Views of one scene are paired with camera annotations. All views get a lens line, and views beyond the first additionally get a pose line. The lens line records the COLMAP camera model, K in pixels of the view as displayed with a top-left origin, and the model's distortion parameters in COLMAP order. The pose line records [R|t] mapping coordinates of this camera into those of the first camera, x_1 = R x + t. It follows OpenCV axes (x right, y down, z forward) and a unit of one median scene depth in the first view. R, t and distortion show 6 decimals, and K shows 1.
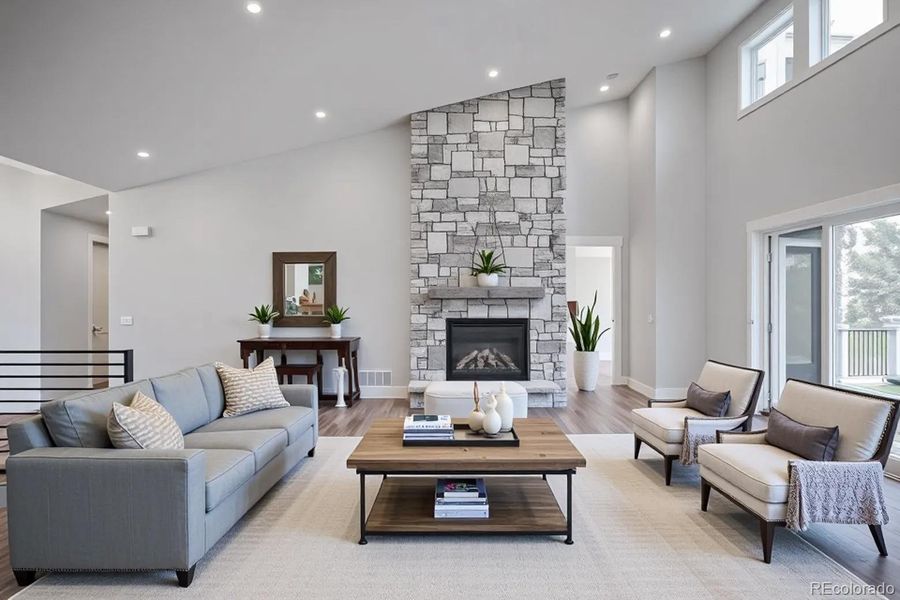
lens RADIAL K [[429.9, 0, 451.9], [0, 429.9, 296.8], [0, 0, 1]] dist [0.003557, -0.001538]
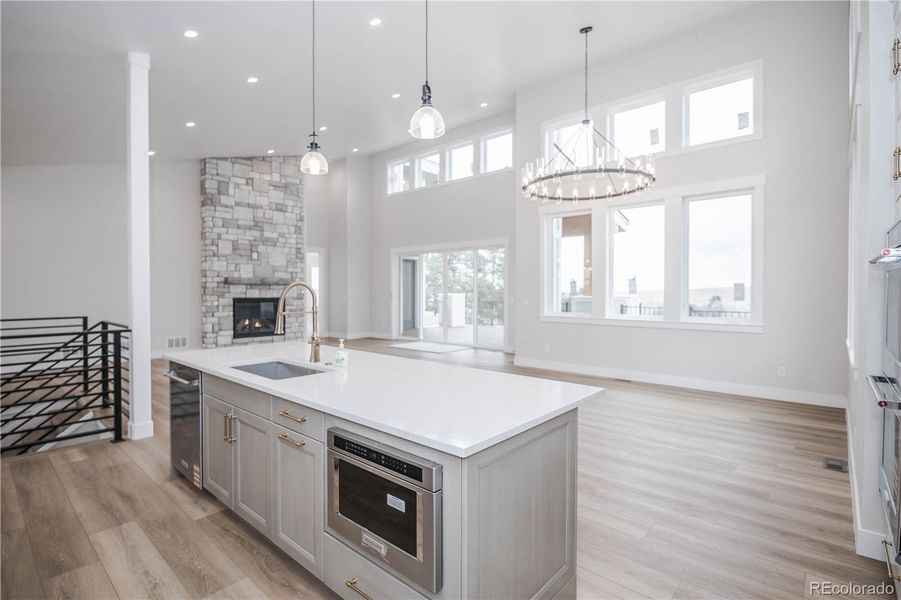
lens RADIAL K [[430.3, 0, 453.4], [0, 430.3, 294.9], [0, 0, 1]] dist [0.003557, -0.001538]
pose [[0.690846, -0.010556, 0.722925, -0.573707], [-0.008606, 0.999703, 0.022821, -0.001190], [-0.722950, -0.021987, 0.690550, -0.625552]]
